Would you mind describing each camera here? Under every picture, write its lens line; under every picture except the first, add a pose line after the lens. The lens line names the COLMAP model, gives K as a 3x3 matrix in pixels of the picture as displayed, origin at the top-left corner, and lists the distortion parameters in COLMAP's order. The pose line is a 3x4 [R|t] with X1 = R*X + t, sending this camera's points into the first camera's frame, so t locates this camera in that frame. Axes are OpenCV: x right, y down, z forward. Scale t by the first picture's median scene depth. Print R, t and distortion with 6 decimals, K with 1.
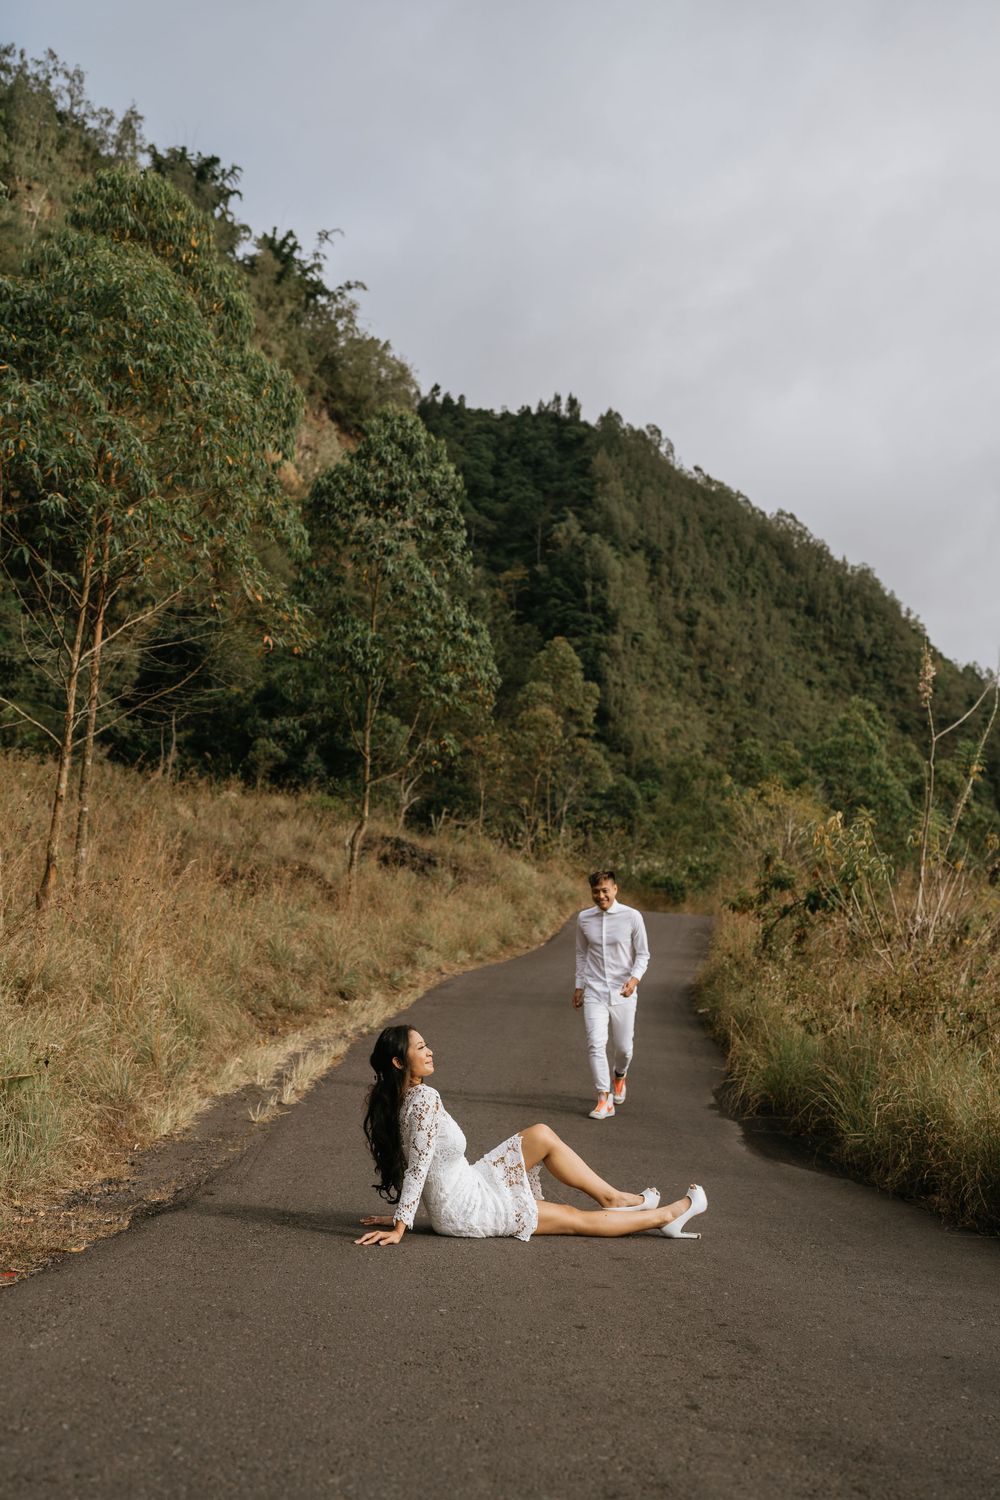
lens RADIAL K [[1530.8, 0, 500.0], [0, 1530.8, 750.0], [0, 0, 1]] dist [-0.007669, -0.003425]
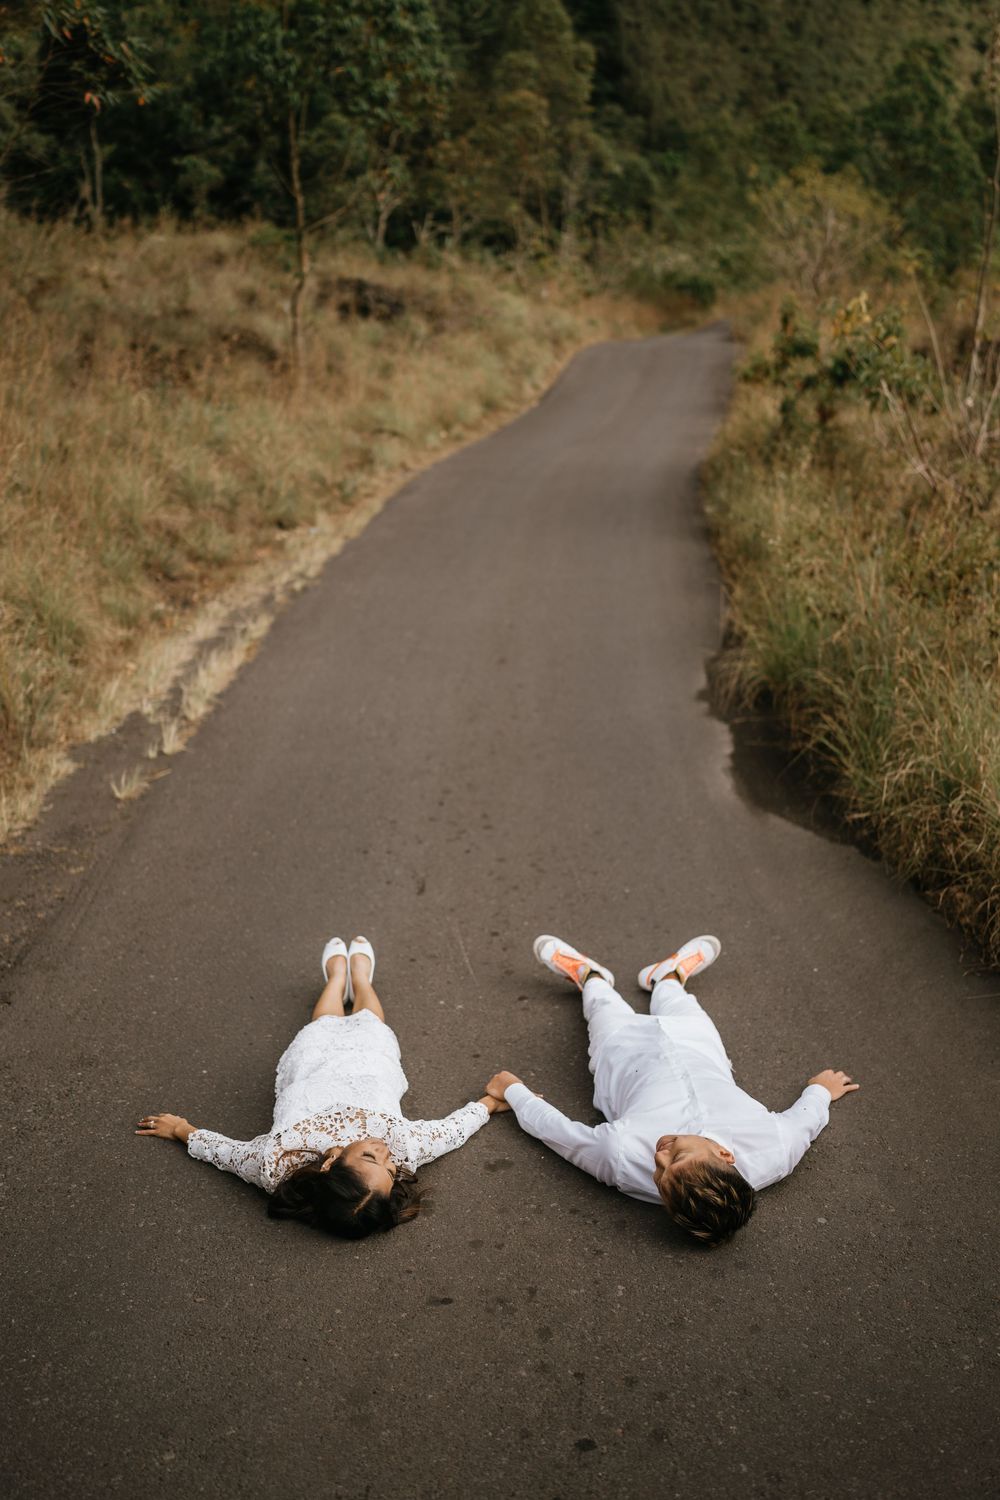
lens RADIAL K [[1608.6, 0, 500.0], [0, 1608.6, 750.0], [0, 0, 1]] dist [-0.013726, -0.018477]
pose [[0.996271, -0.072984, -0.046008, 0.036579], [0.085049, 0.920395, 0.381629, -0.039604], [0.014493, -0.384119, 0.923170, 0.104495]]
